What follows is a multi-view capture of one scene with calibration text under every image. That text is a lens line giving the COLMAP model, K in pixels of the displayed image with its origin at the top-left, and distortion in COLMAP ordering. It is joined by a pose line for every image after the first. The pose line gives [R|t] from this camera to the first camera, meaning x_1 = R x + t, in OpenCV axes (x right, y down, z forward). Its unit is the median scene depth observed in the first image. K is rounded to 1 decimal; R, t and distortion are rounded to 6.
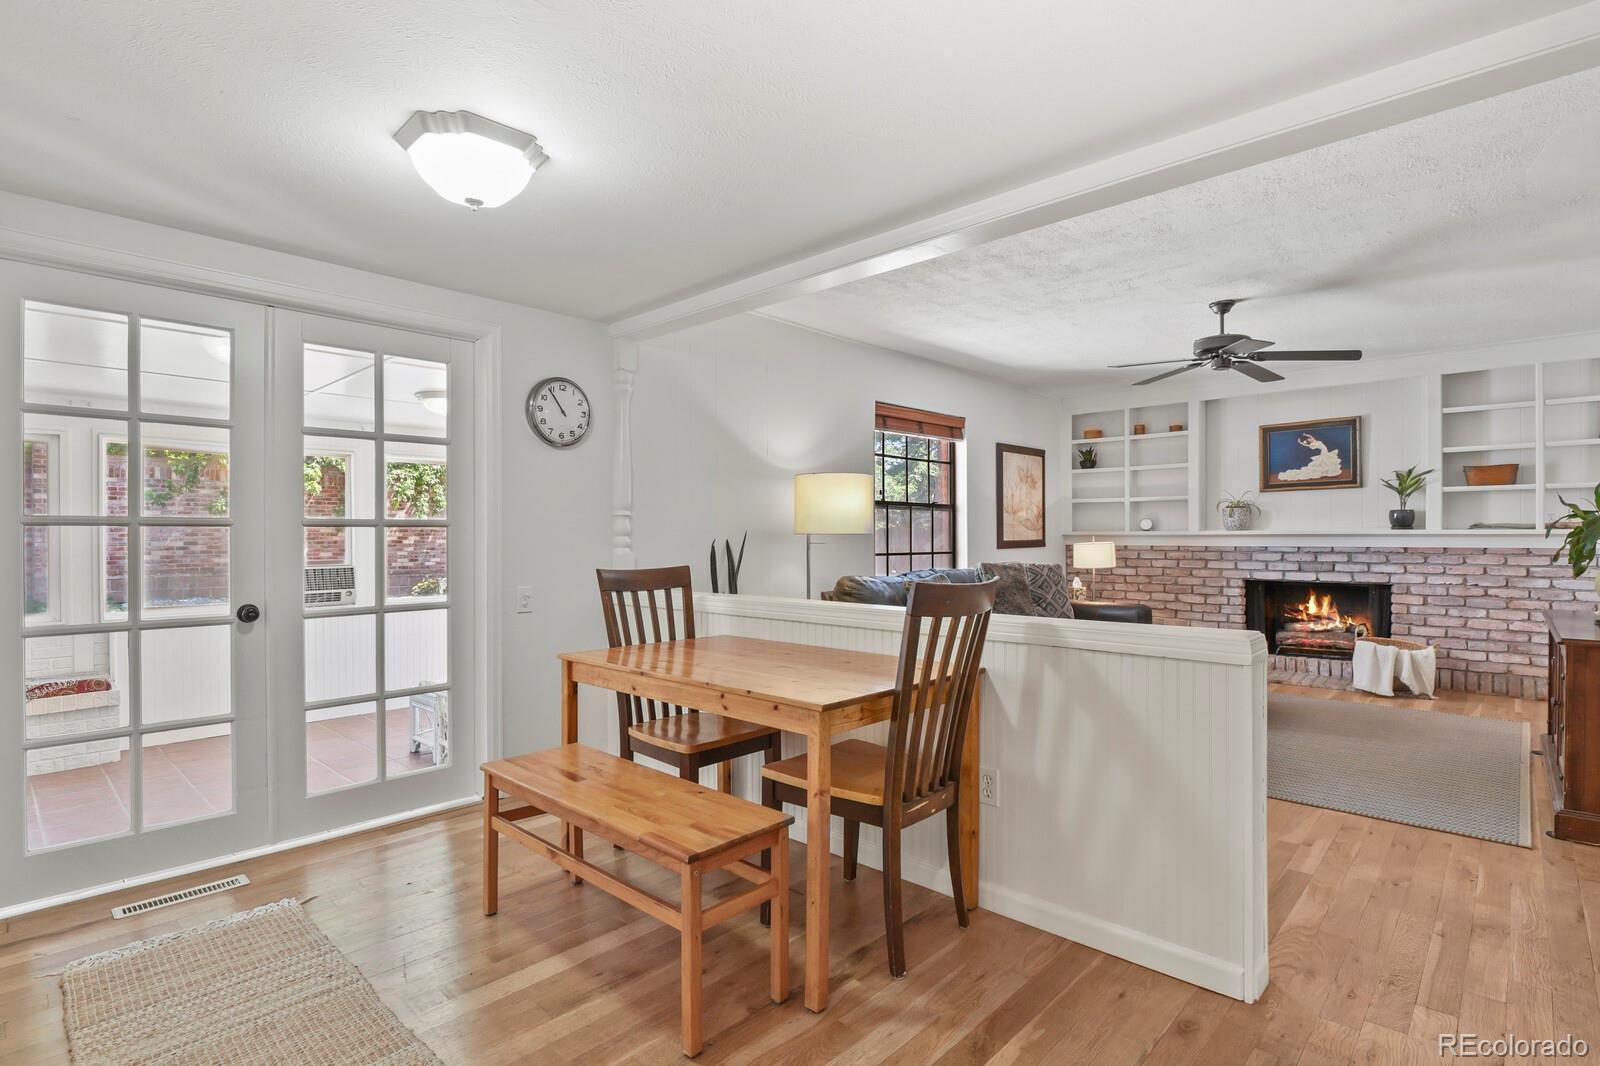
lens RADIAL K [[774.2, 0, 824.8], [0, 774.2, 535.2], [0, 0, 1]] dist [-0.001839, -0.005972]
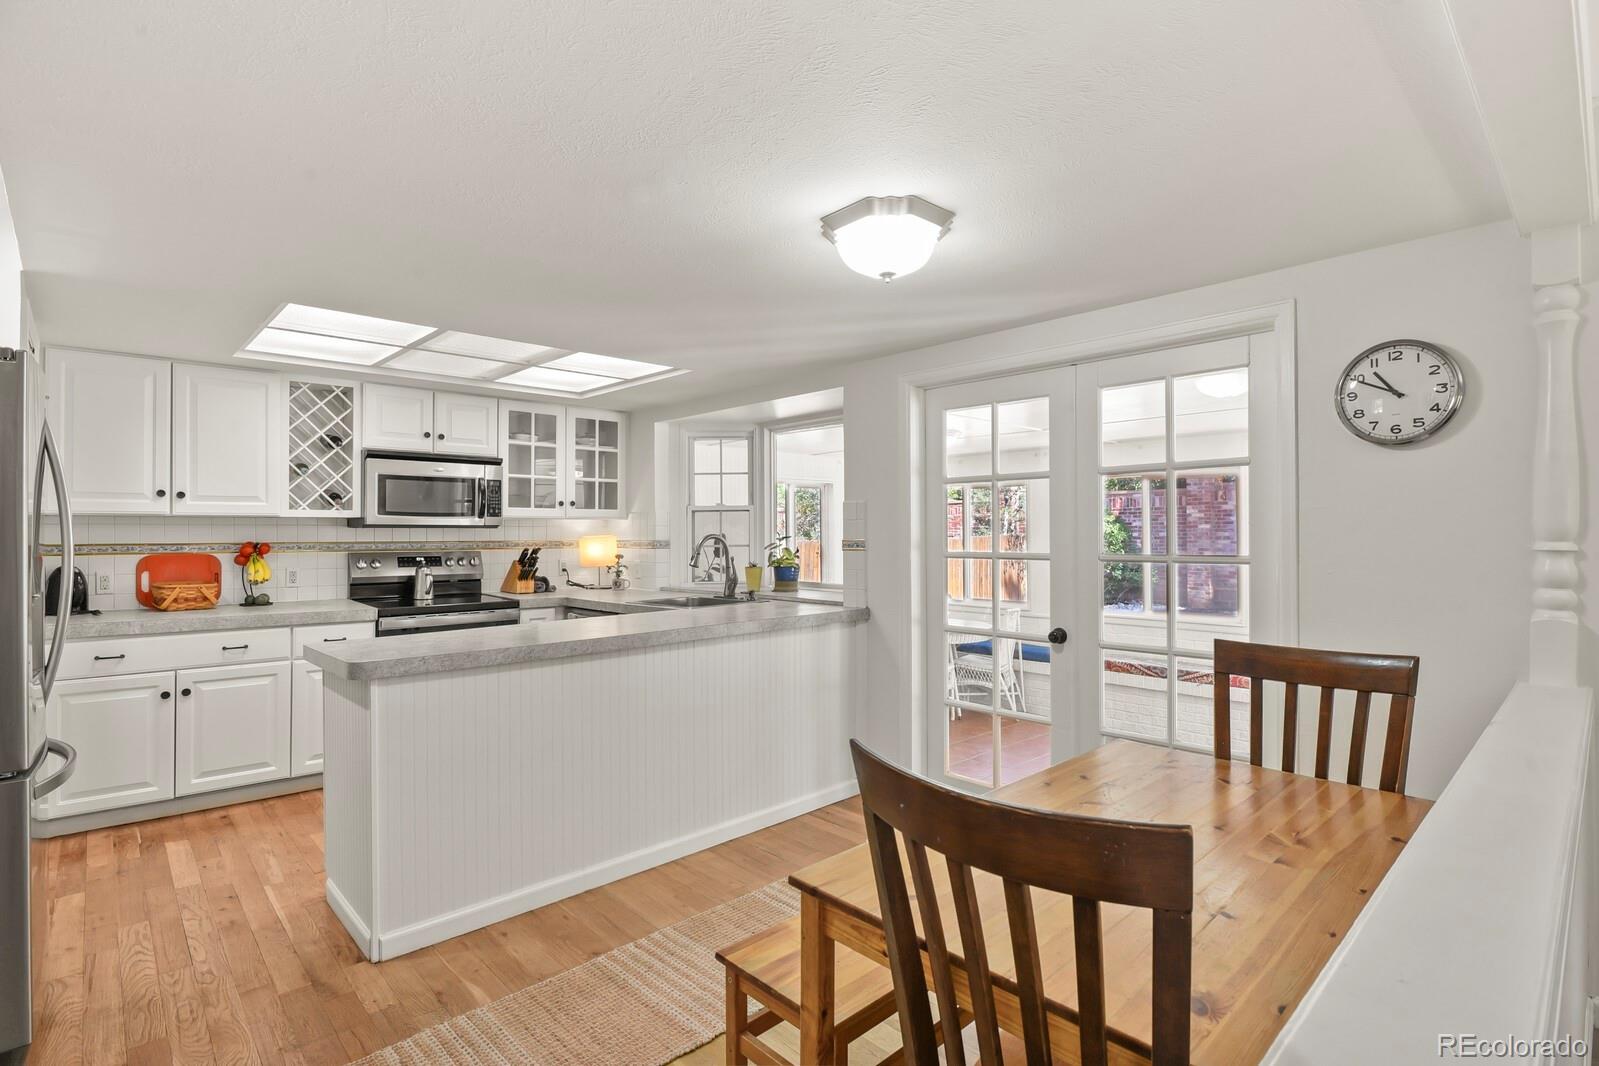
lens RADIAL K [[773.7, 0, 804.5], [0, 773.7, 535.4], [0, 0, 1]] dist [-0.001839, -0.005972]
pose [[-0.065313, -0.002148, -0.997862, 0.262355], [0.000114, 0.999998, -0.002160, -0.022837], [0.997865, -0.000255, -0.065313, 0.378811]]
